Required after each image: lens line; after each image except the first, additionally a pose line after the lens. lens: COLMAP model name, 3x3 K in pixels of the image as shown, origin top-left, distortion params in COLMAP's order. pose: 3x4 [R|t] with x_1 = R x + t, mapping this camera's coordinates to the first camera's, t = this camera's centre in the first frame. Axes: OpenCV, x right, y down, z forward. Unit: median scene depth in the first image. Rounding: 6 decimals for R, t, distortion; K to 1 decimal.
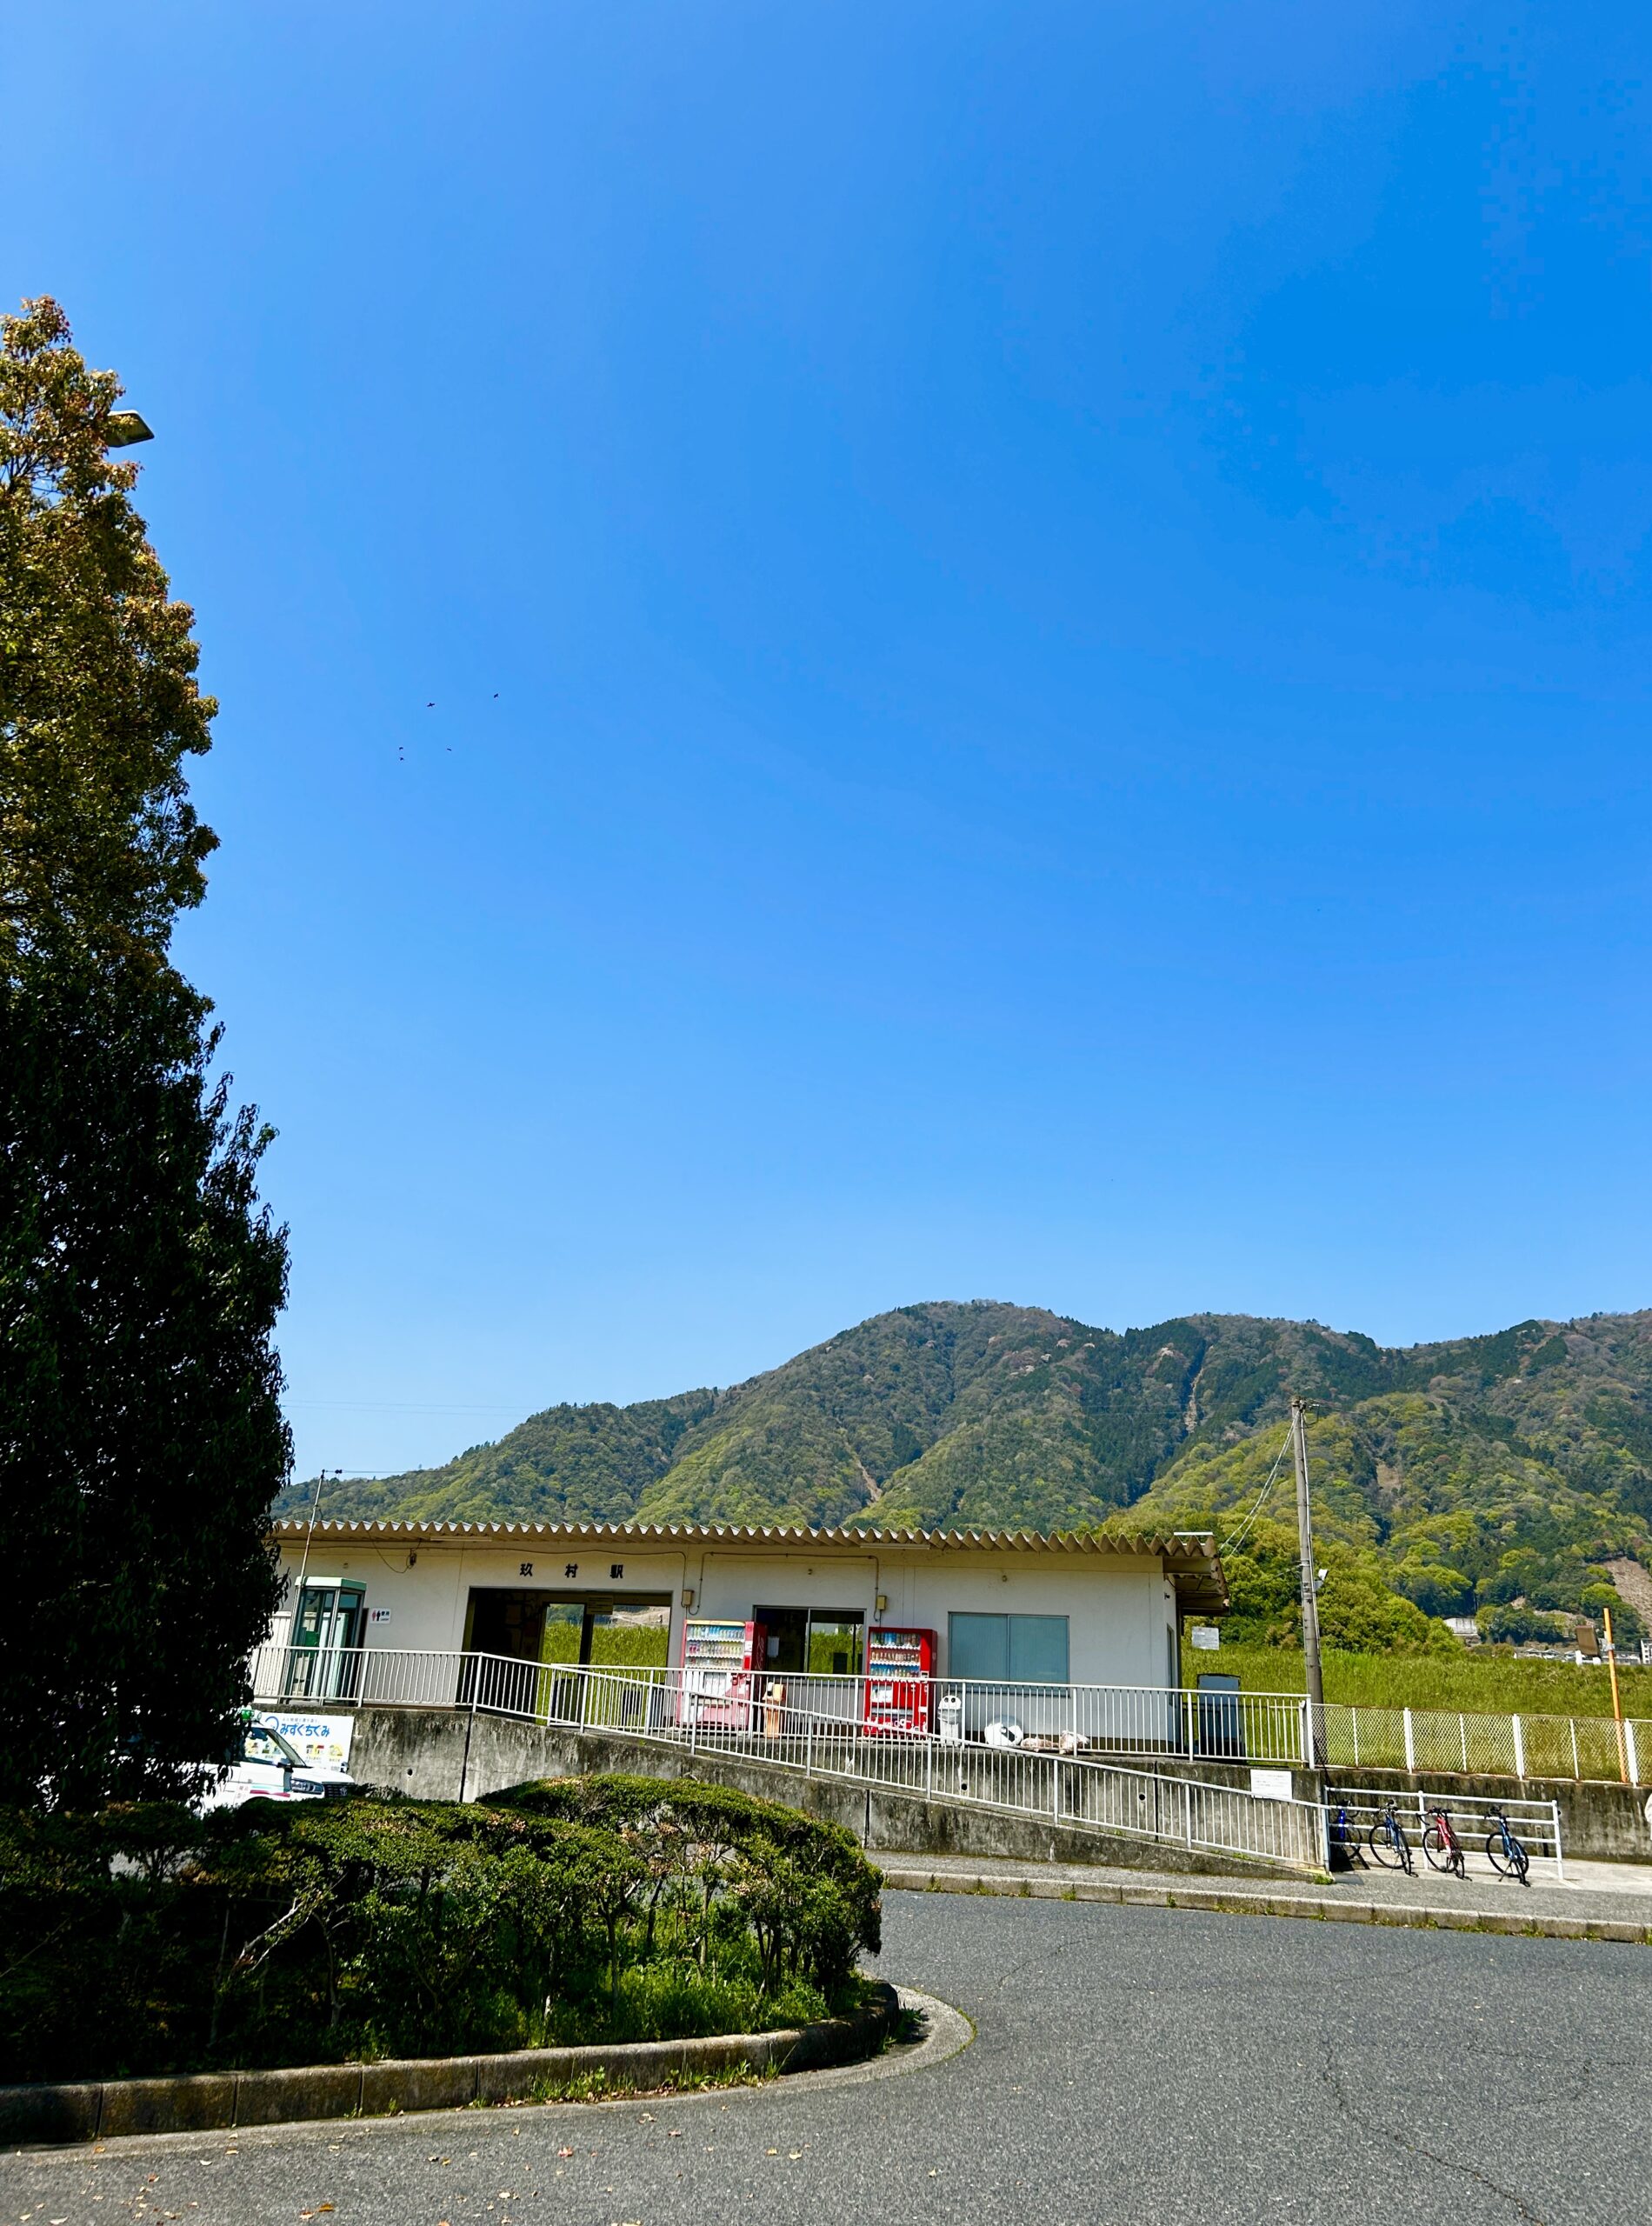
lens RADIAL K [[1632.9, 0, 829.0], [0, 1632.9, 1194.4], [0, 0, 1]] dist [0.200283, -0.000714]
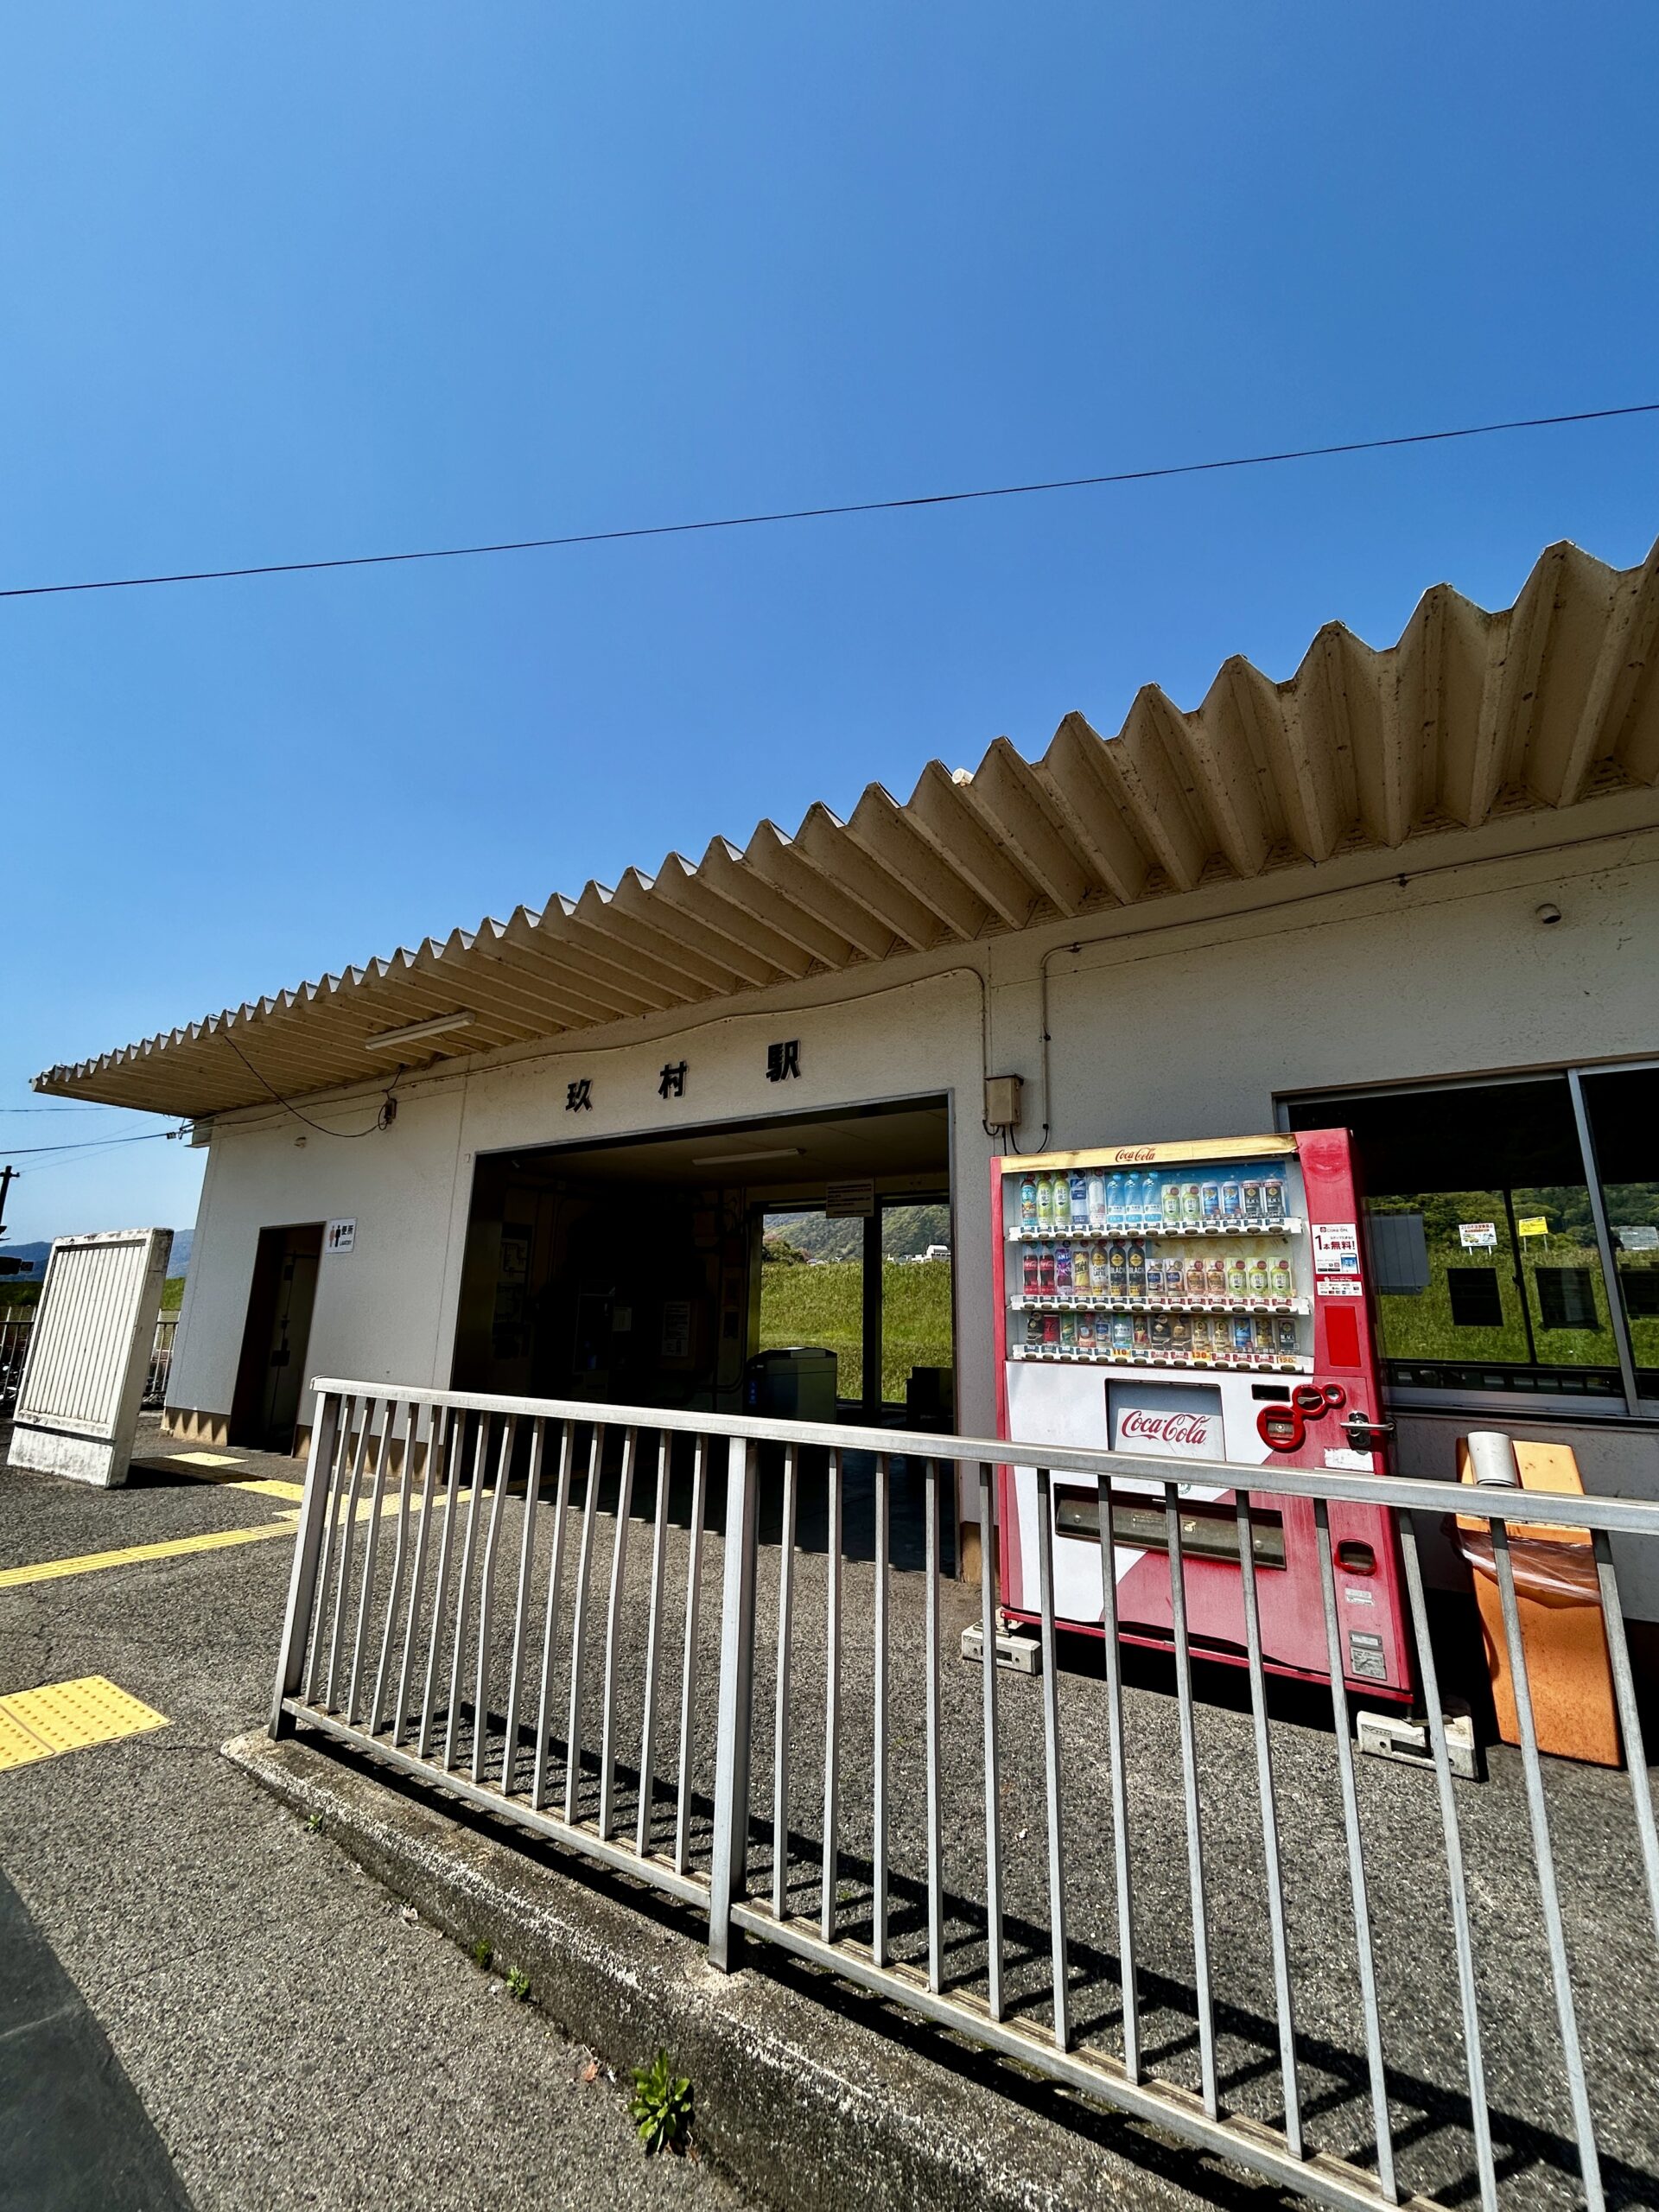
lens RADIAL K [[885.5, 0, 829.5], [0, 885.5, 1106.0], [0, 0, 1]] dist [0.000536, 0.000002]
pose [[0.934669, -0.120180, -0.334590, -0.061623], [0.142996, 0.988731, 0.044317, 0.226358], [0.325494, -0.089267, 0.941321, 0.825089]]
